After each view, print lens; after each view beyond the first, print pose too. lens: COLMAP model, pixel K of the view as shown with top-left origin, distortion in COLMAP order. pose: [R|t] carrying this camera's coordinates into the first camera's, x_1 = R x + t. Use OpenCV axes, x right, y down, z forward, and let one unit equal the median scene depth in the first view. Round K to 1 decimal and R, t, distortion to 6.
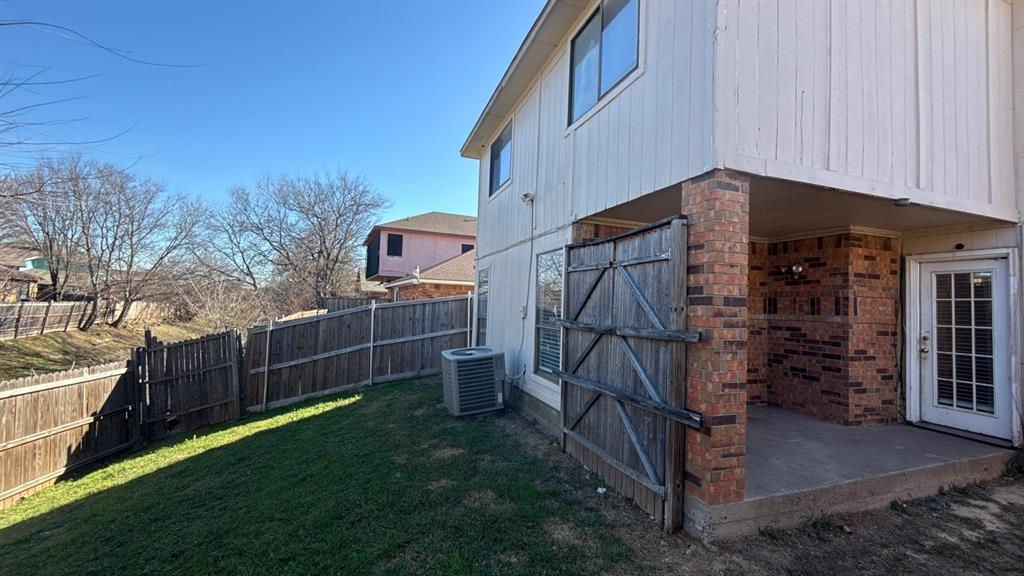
lens RADIAL K [[408.2, 0, 513.0], [0, 408.2, 287.1], [0, 0, 1]] dist [-0.000403, -0.000042]
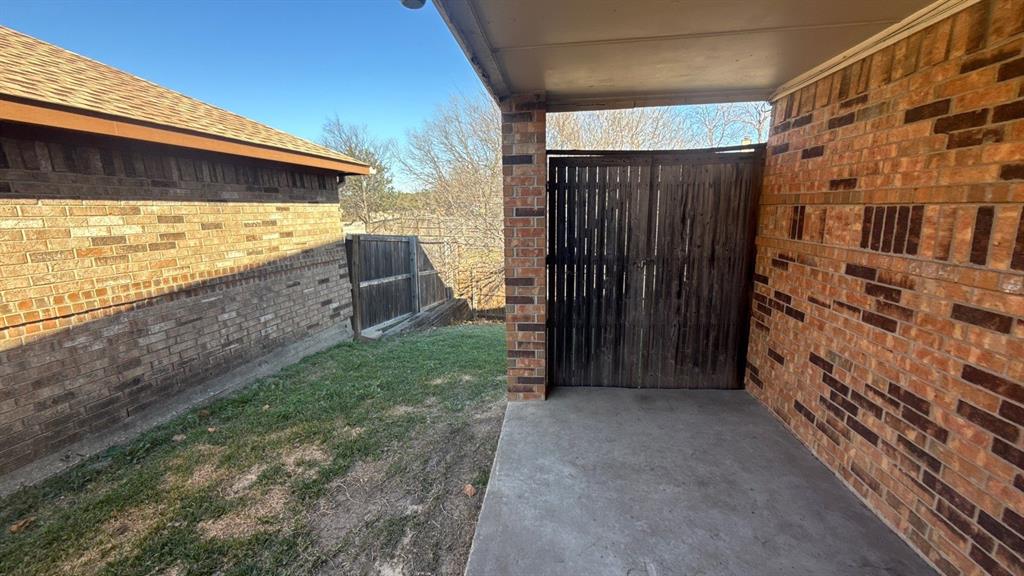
lens RADIAL K [[408.2, 0, 513.0], [0, 408.2, 287.1], [0, 0, 1]] dist [-0.000403, -0.000042]
pose [[-0.425338, 0.143585, -0.893572, 0.710968], [0.044586, 0.989460, 0.137770, 0.015072], [0.903936, 0.018758, -0.427257, 0.686423]]
